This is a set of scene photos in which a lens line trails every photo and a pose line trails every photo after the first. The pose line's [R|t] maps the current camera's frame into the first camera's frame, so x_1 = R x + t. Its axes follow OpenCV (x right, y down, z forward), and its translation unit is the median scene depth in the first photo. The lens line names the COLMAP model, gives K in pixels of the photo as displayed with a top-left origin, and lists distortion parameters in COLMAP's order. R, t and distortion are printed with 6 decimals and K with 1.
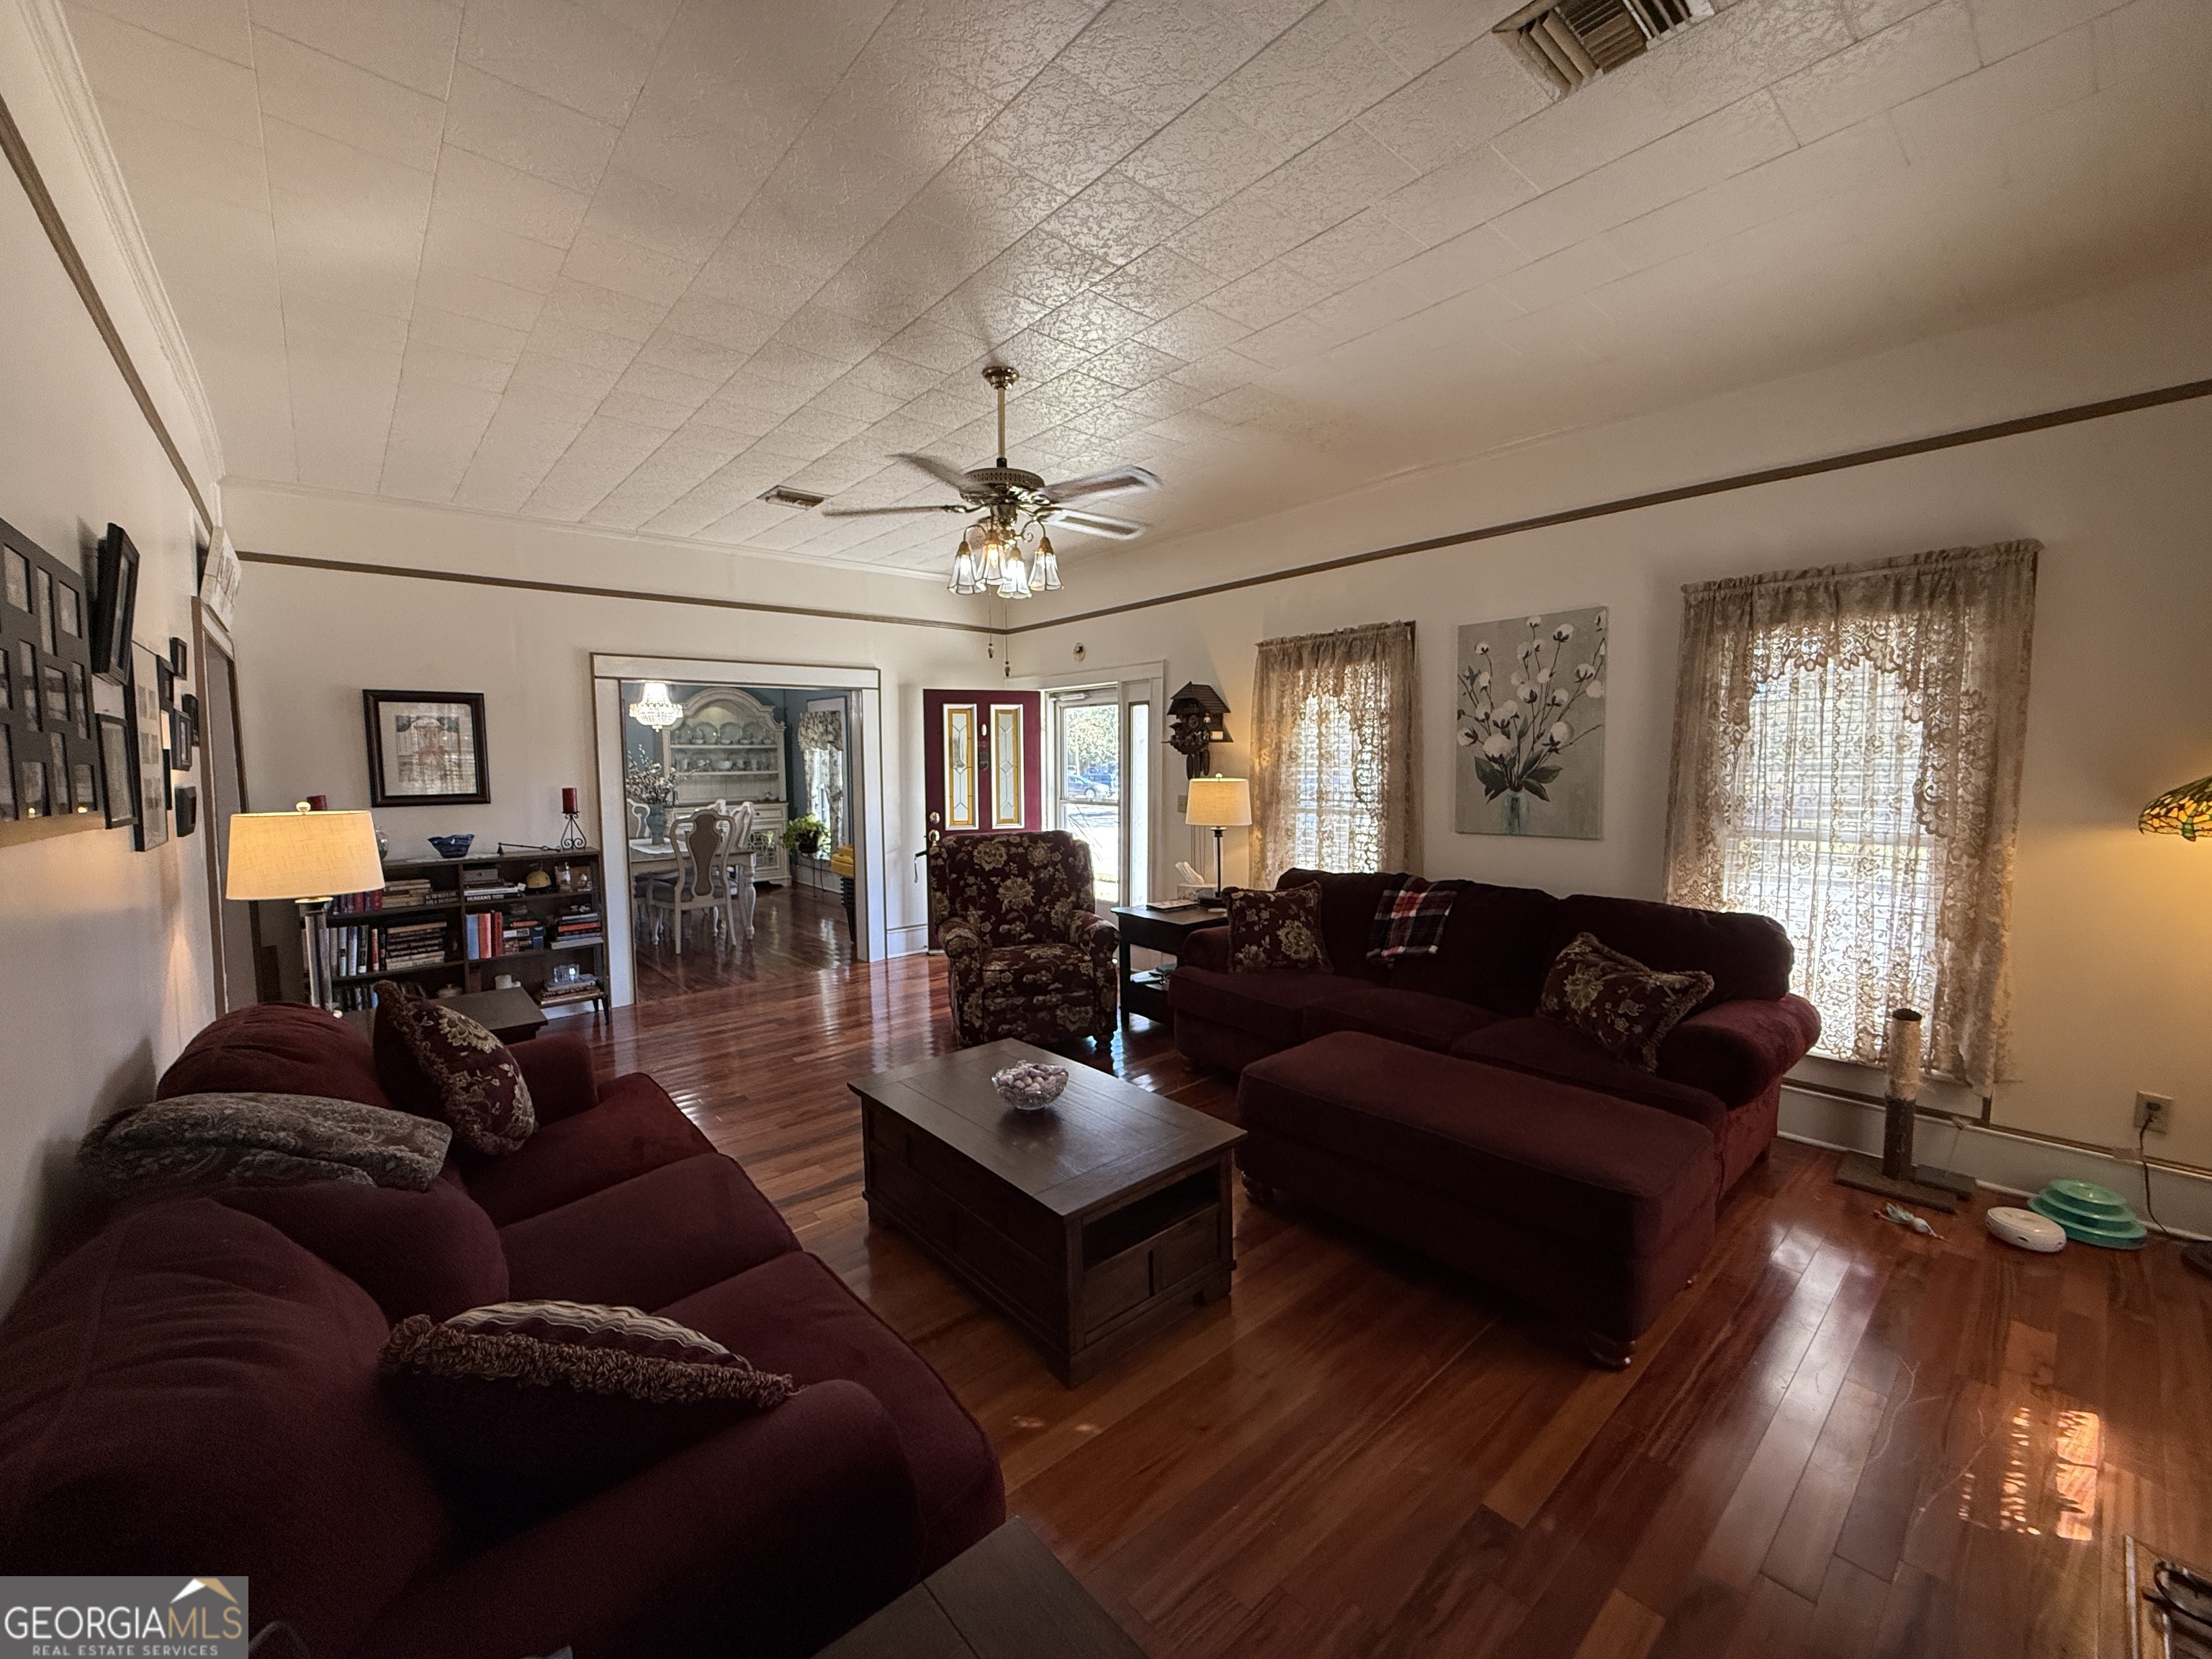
lens RADIAL K [[883.6, 0, 1098.3], [0, 883.6, 828.4], [0, 0, 1]] dist [0.000197, 0.000039]
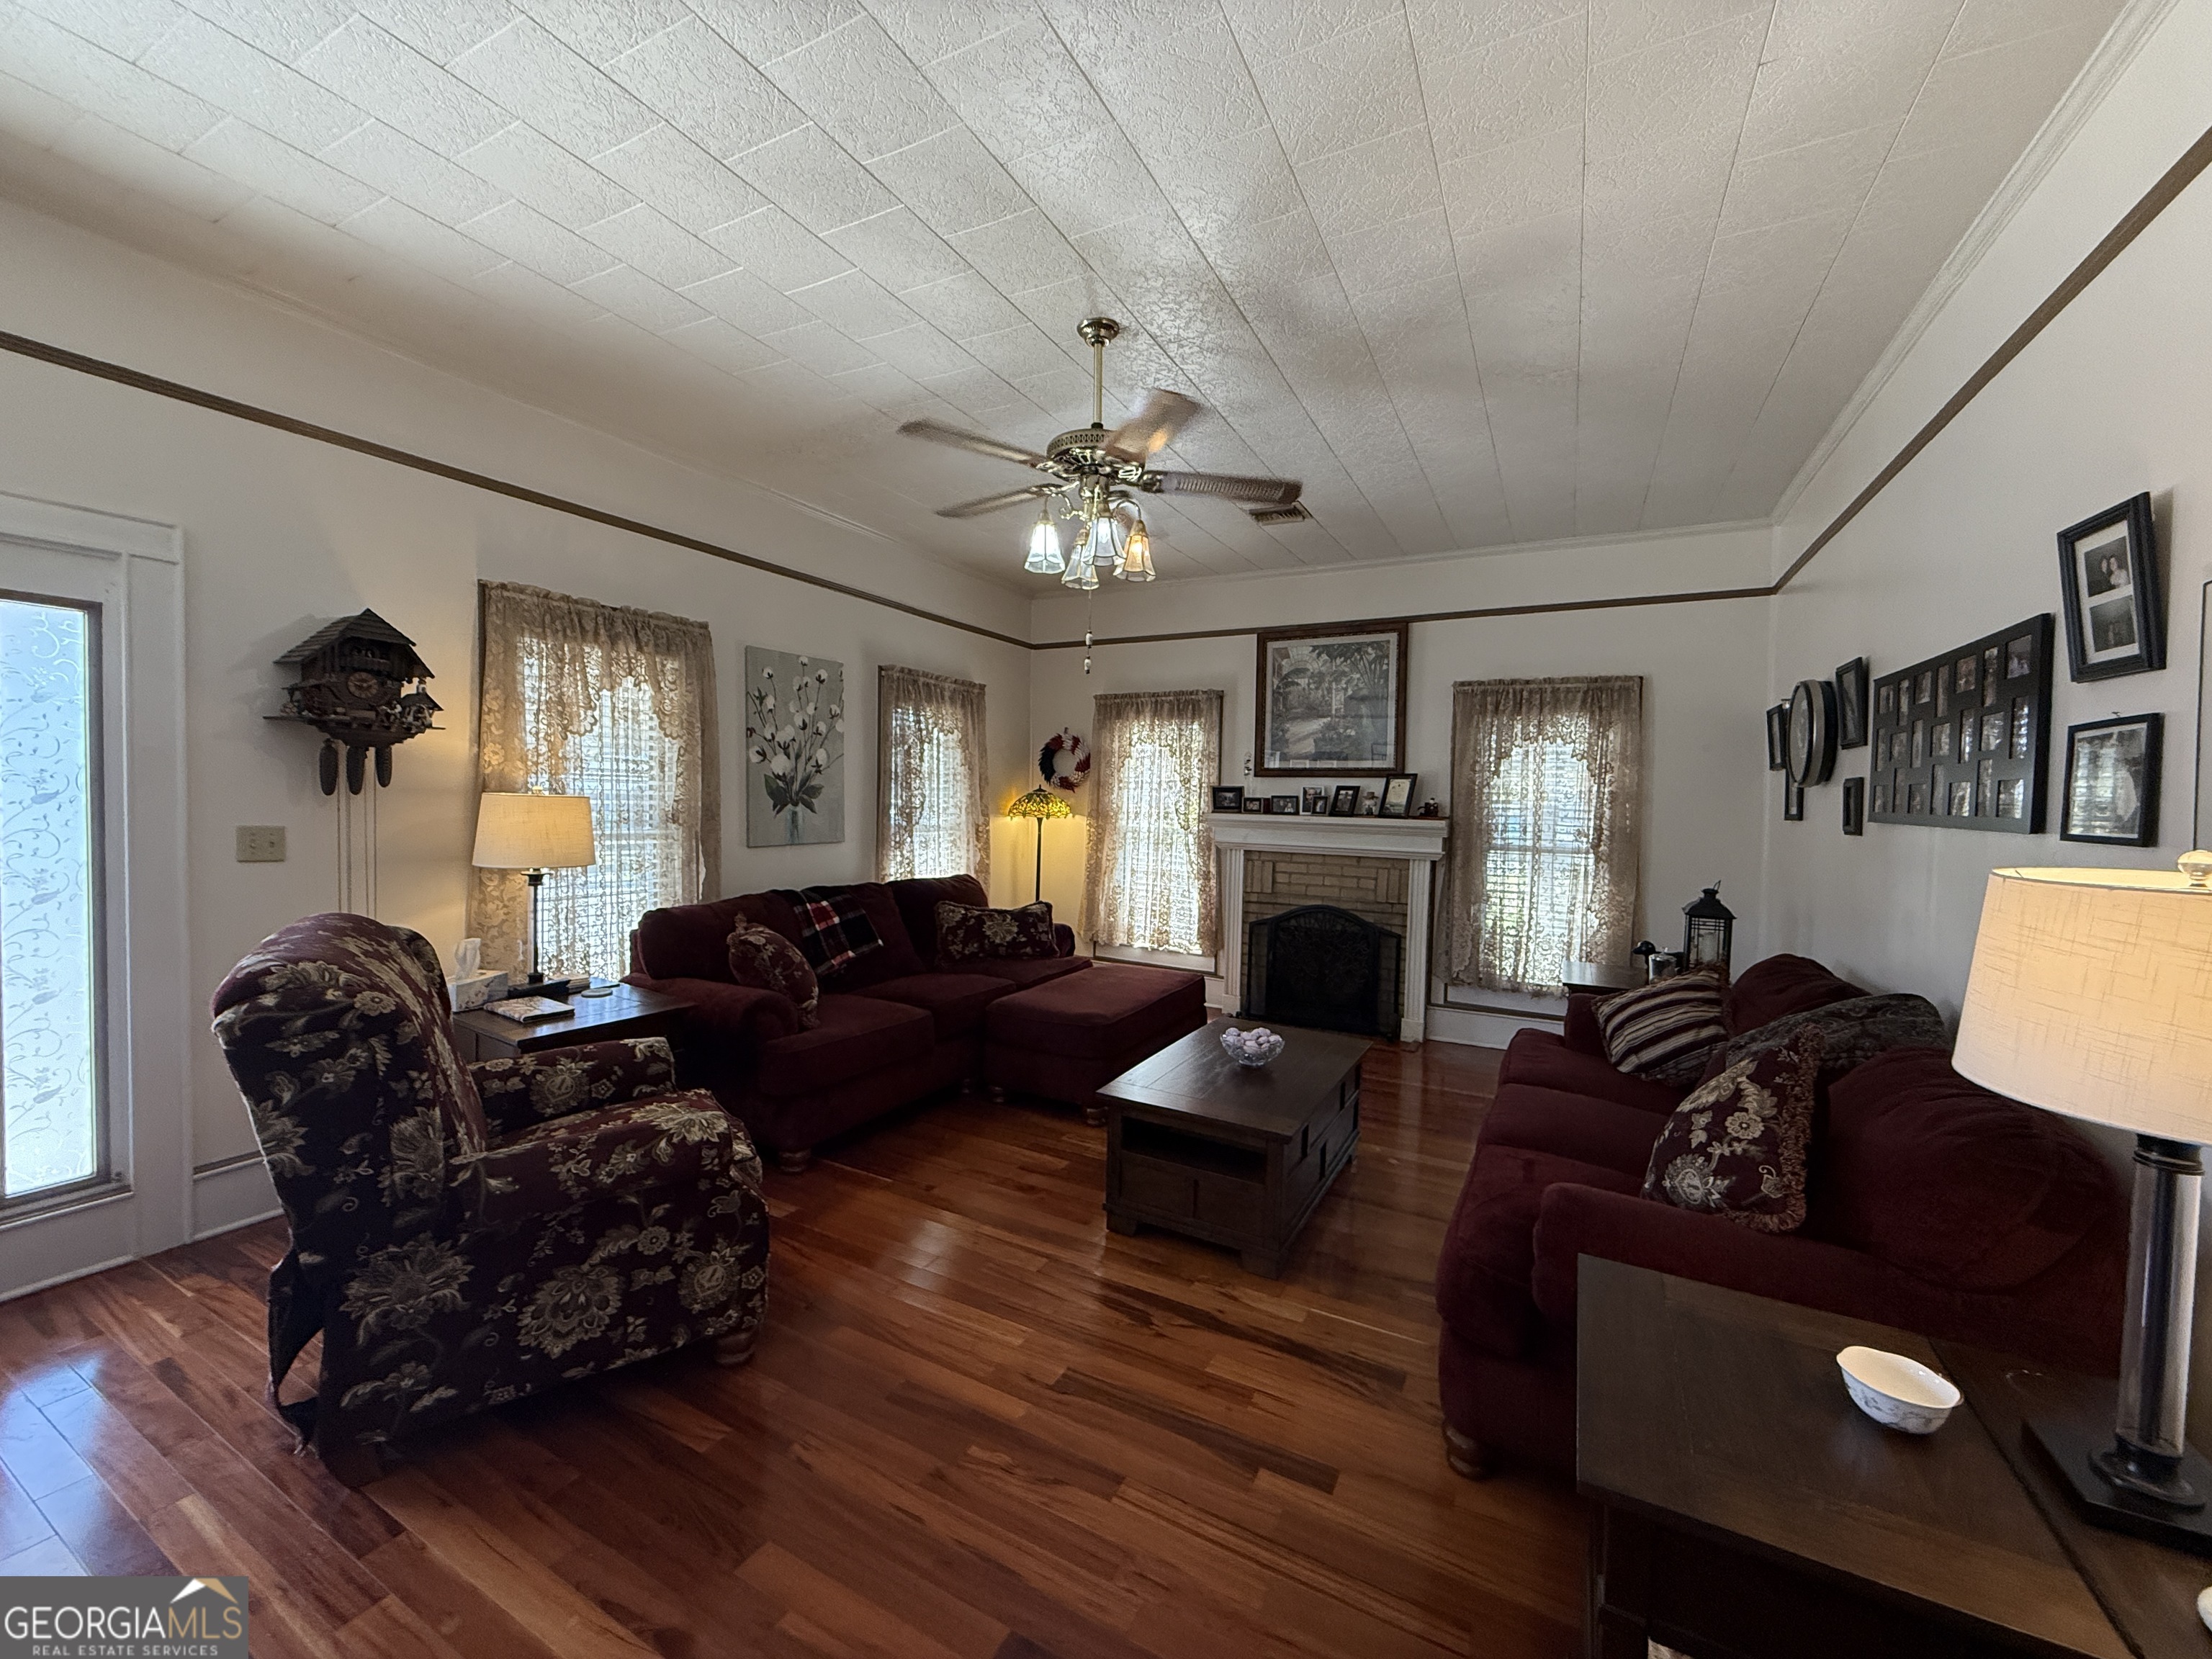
lens RADIAL K [[883.6, 0, 1098.3], [0, 883.6, 828.4], [0, 0, 1]] dist [0.000197, 0.000039]
pose [[-0.353804, -0.020189, 0.935102, -0.726141], [0.065104, 0.996811, 0.046154, -0.040165], [-0.933051, 0.077208, -0.351361, 1.036734]]
